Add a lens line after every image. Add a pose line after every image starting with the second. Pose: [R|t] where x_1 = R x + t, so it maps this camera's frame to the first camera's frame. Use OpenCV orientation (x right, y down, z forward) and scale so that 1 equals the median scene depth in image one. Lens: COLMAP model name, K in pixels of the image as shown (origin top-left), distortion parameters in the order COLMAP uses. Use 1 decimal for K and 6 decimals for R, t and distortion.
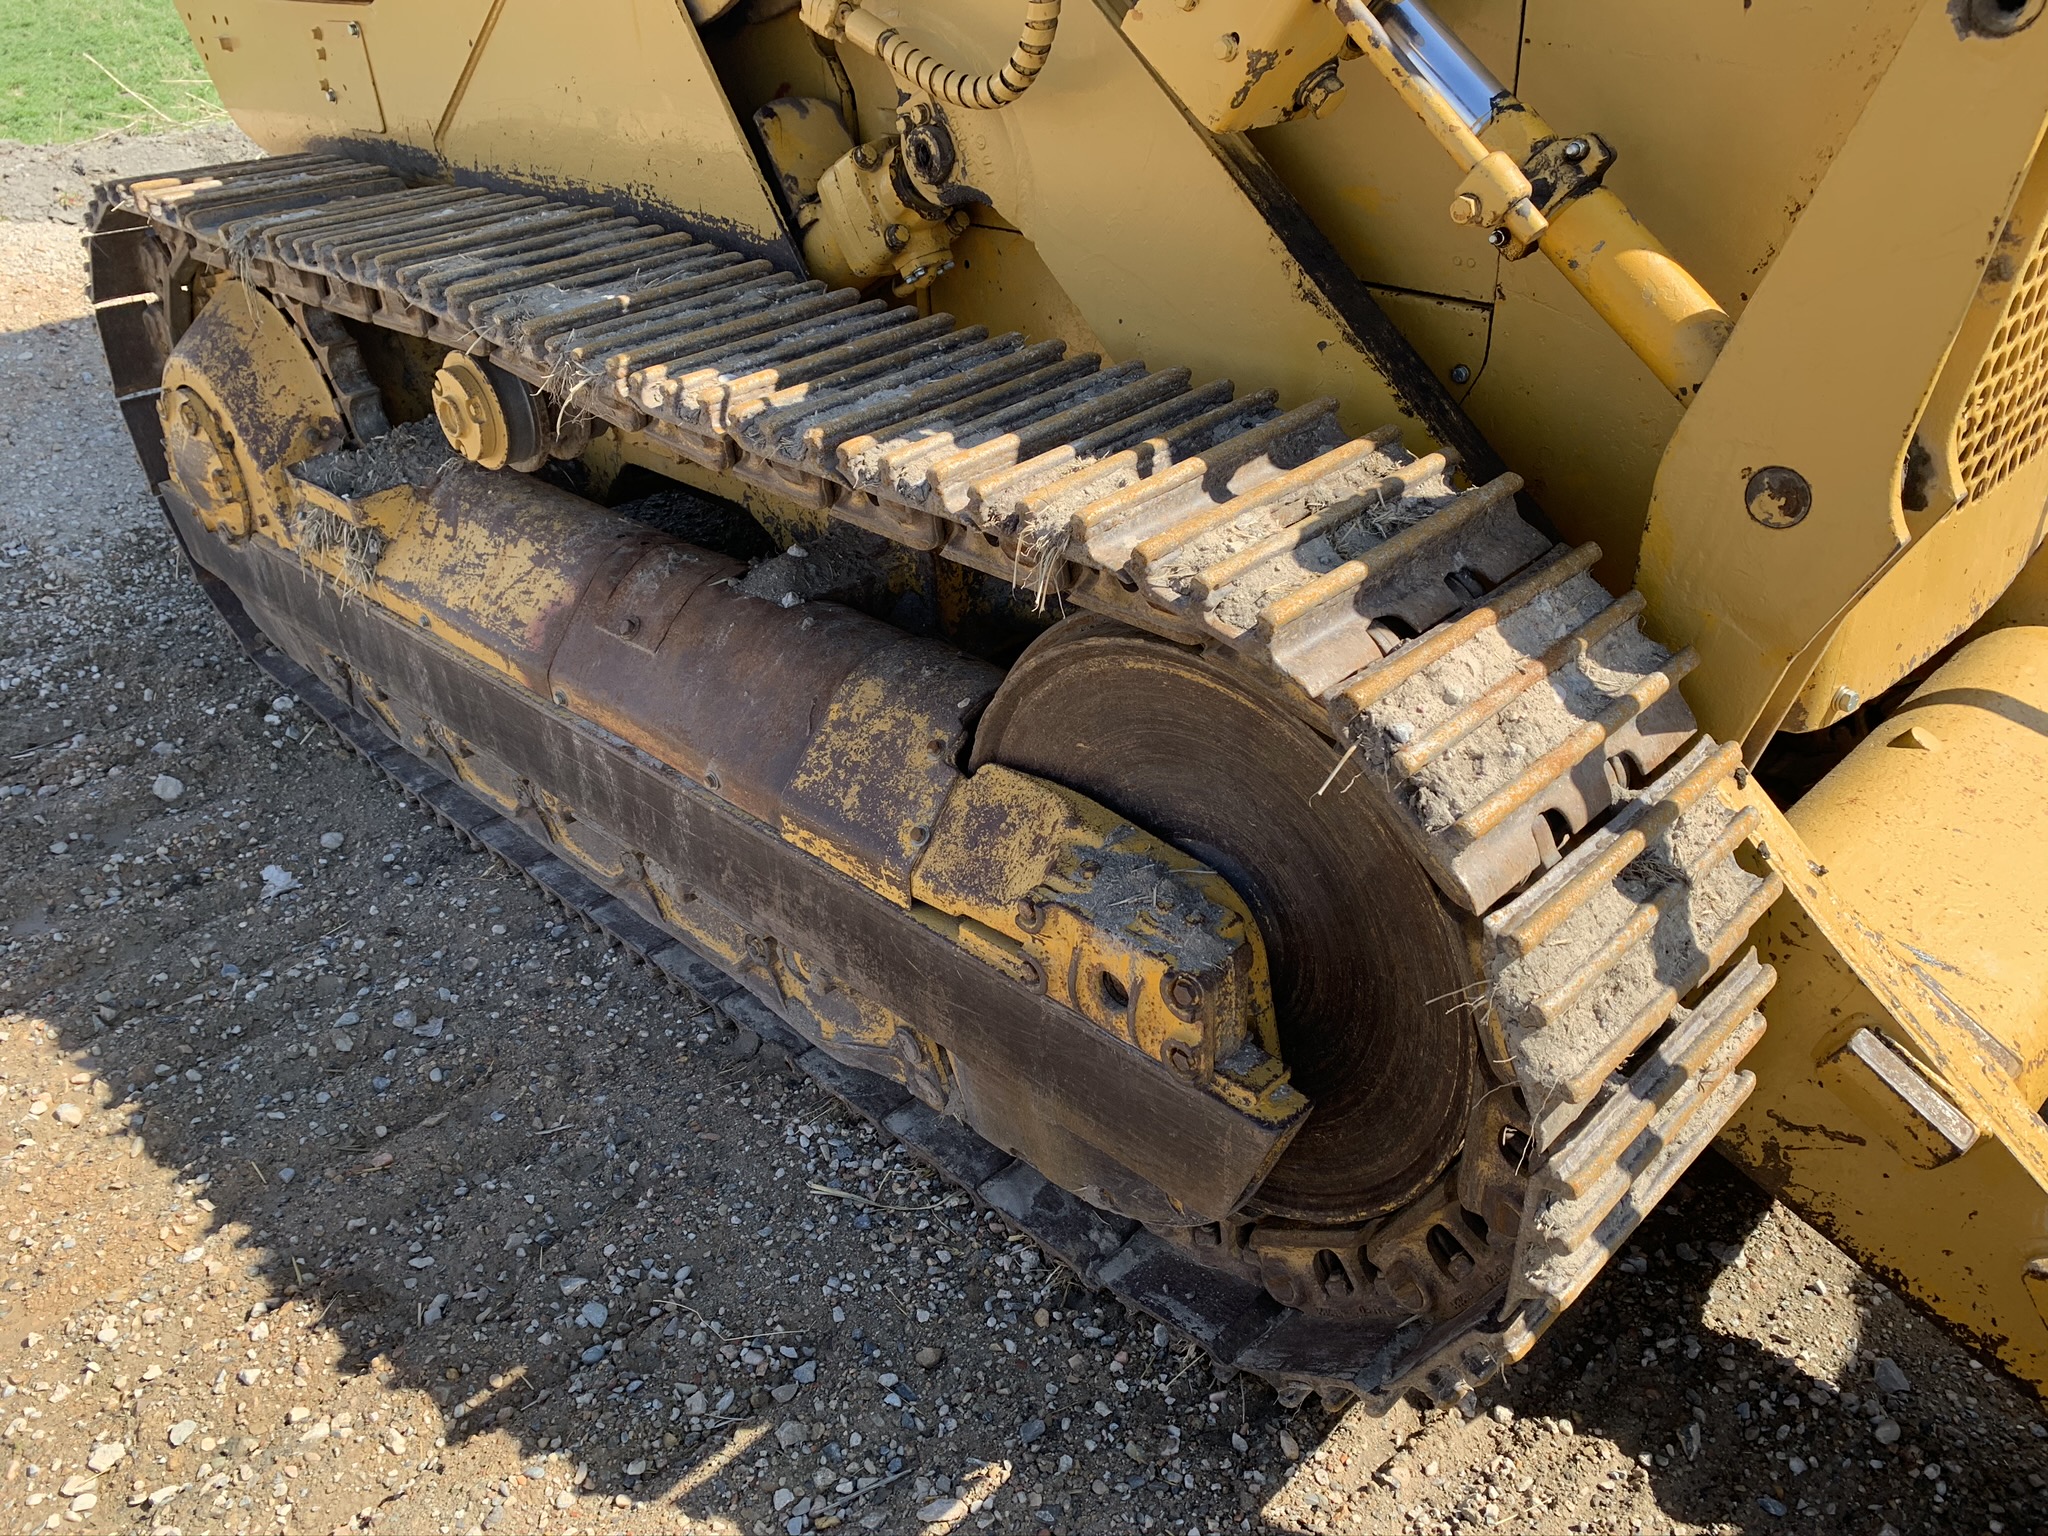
lens RADIAL K [[1579.4, 0, 1024.0], [0, 1579.4, 768.0], [0, 0, 1]] dist [0.011373, -0.003370]
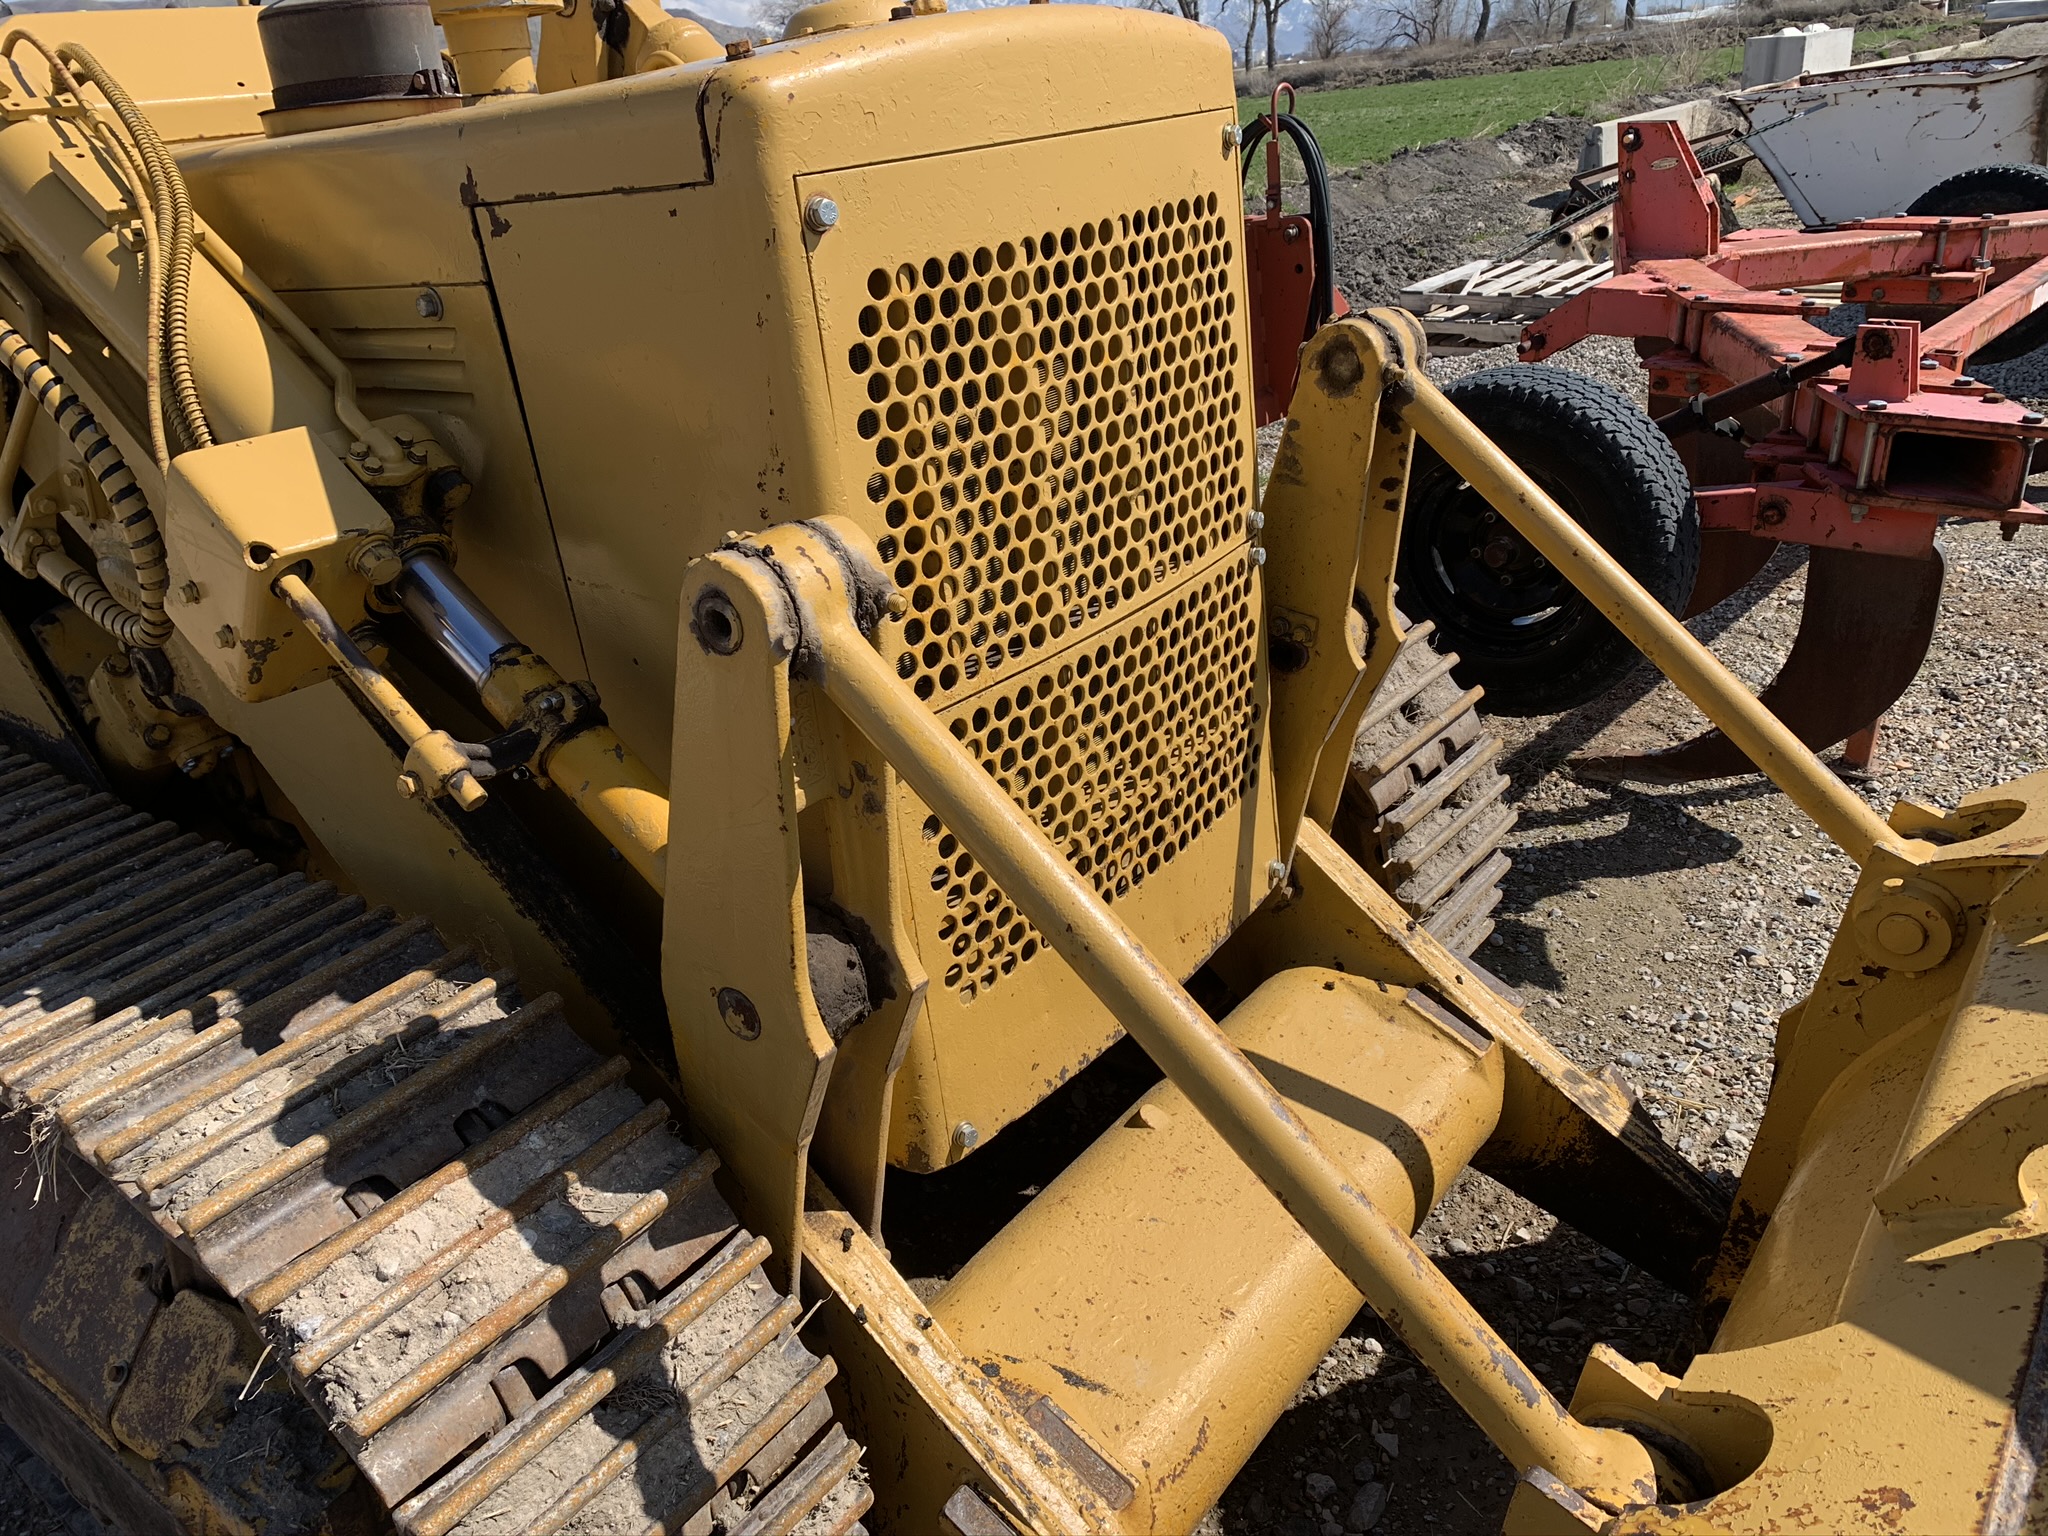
lens RADIAL K [[1565.4, 0, 1031.7], [0, 1565.4, 746.2], [0, 0, 1]] dist [-0.008088, 0.013156]
pose [[0.986944, -0.106661, 0.120684, 0.319843], [0.124569, 0.980473, -0.152168, -0.092574], [-0.102097, 0.165215, 0.980959, -0.048865]]
